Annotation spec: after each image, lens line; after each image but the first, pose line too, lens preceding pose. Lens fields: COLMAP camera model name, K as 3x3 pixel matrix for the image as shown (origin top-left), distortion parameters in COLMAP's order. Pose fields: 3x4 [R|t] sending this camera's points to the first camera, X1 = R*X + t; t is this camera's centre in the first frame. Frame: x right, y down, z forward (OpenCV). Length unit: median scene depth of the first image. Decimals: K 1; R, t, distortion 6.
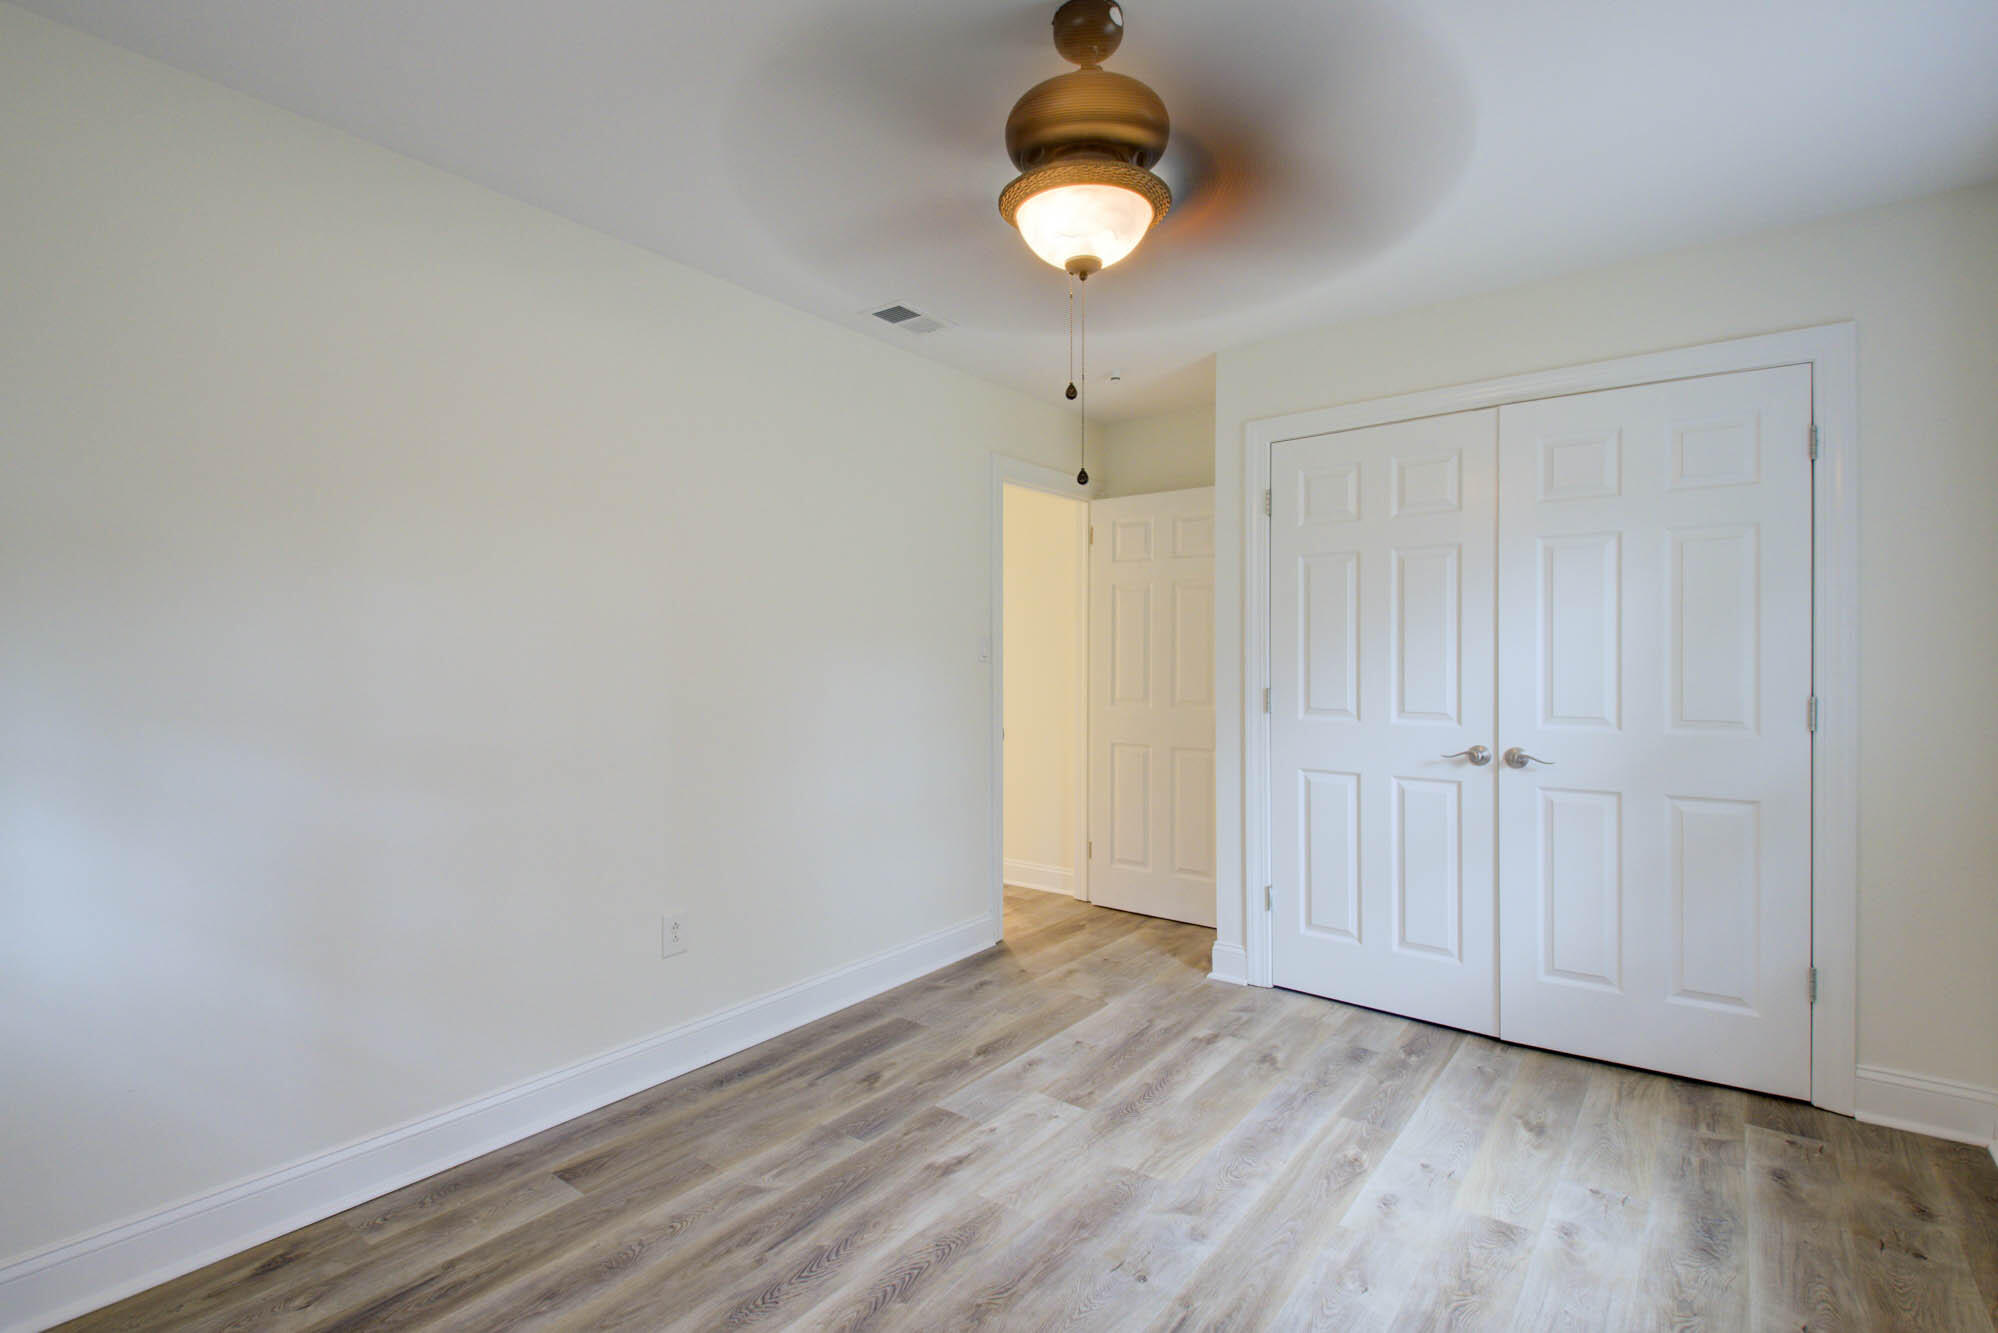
lens RADIAL K [[937.7, 0, 1001.3], [0, 937.7, 661.9], [0, 0, 1]] dist [0.023235, -0.010538]
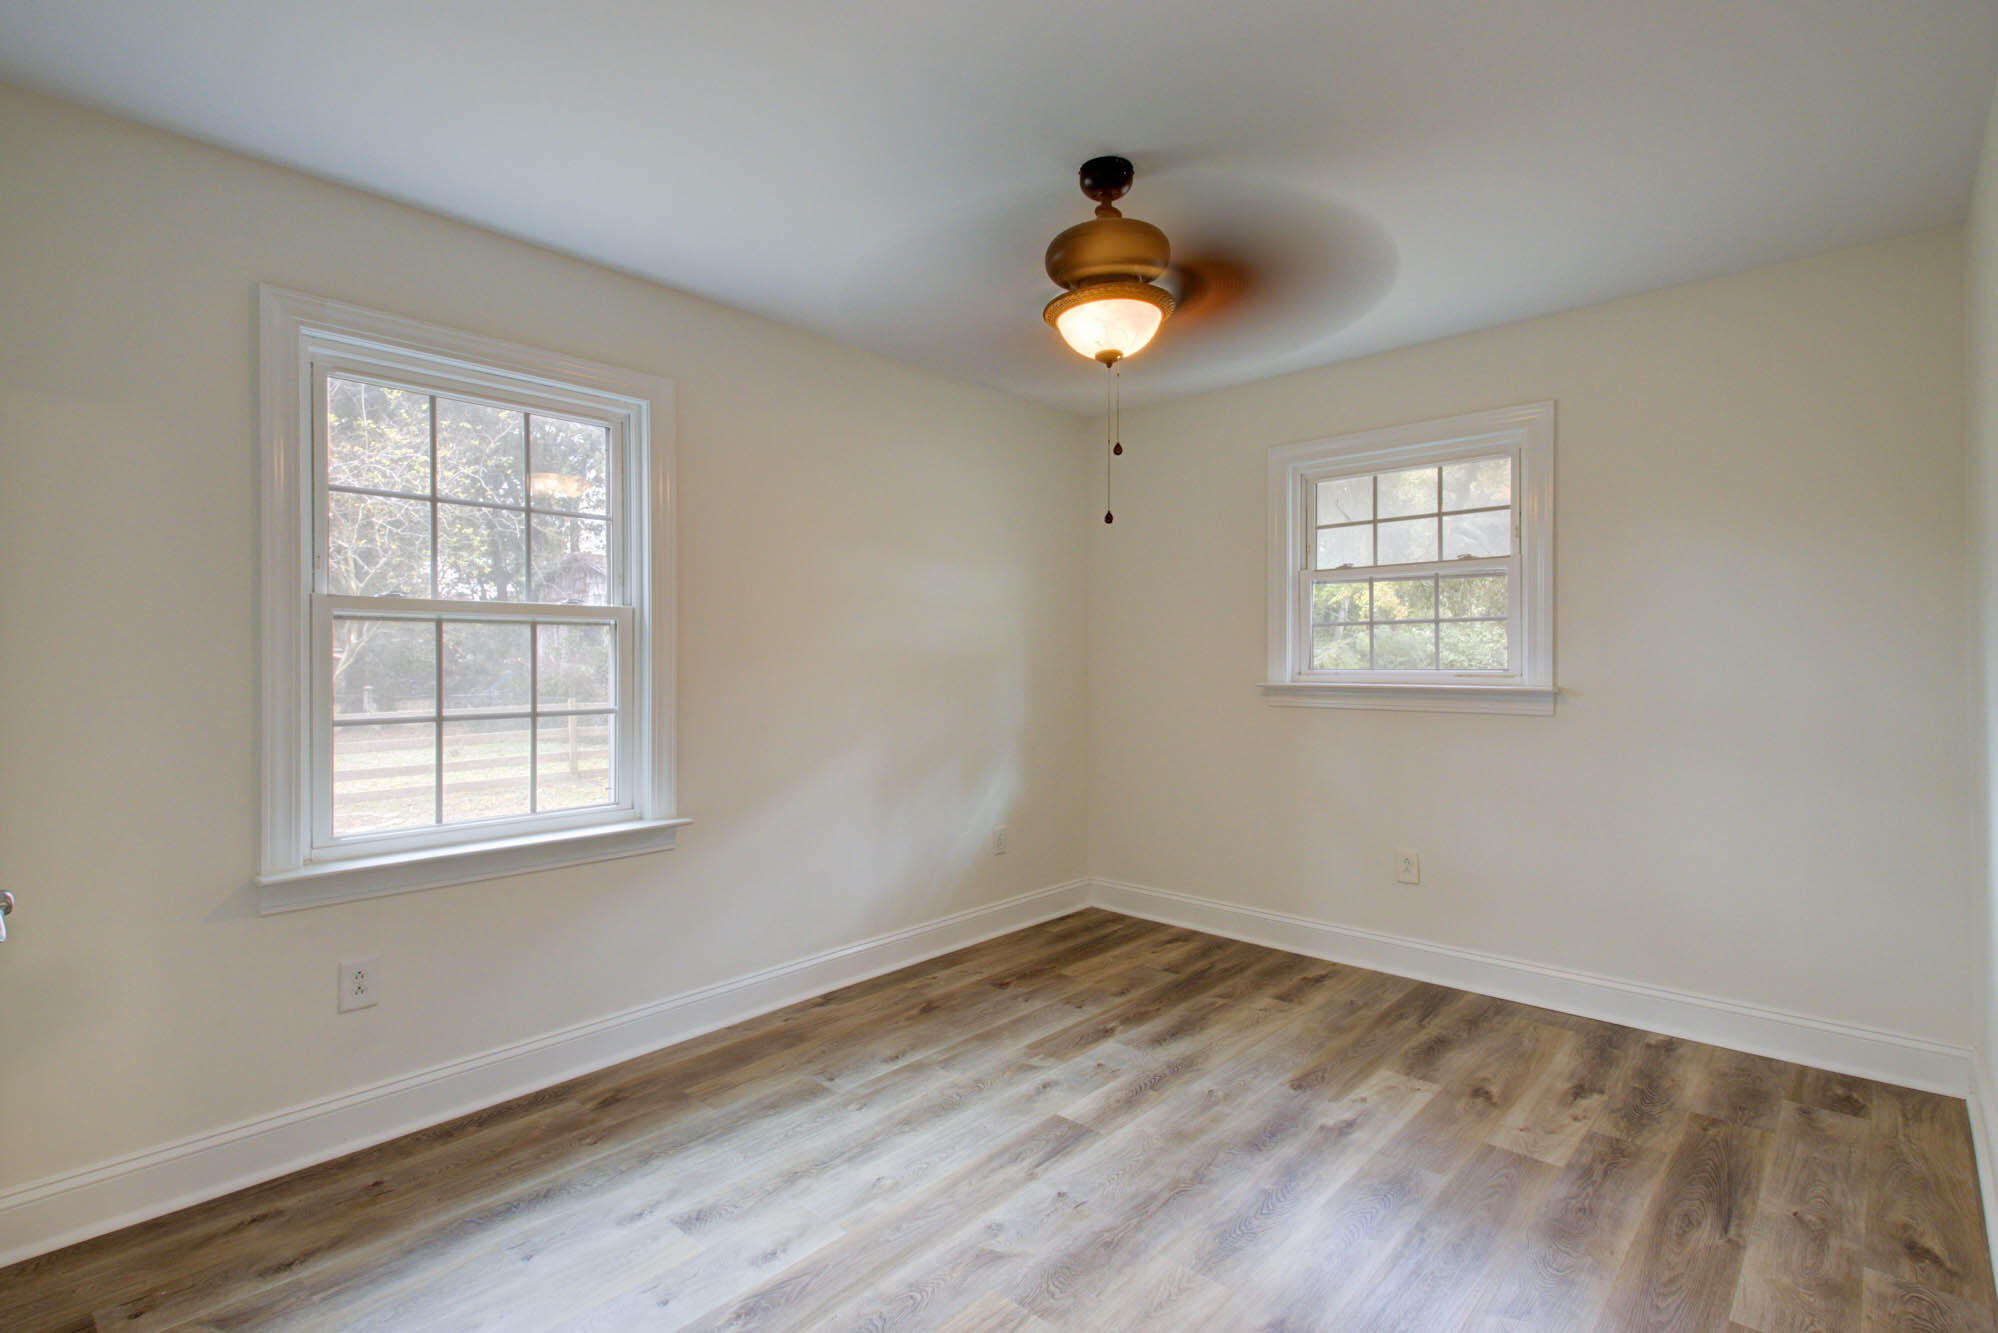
lens RADIAL K [[937.7, 0, 997.4], [0, 937.7, 661.8], [0, 0, 1]] dist [0.023235, -0.010538]
pose [[-0.995393, 0.006770, 0.095637, 0.105387], [0.007606, 0.999936, 0.008373, -0.007382], [-0.095574, 0.009062, -0.995381, 2.019565]]
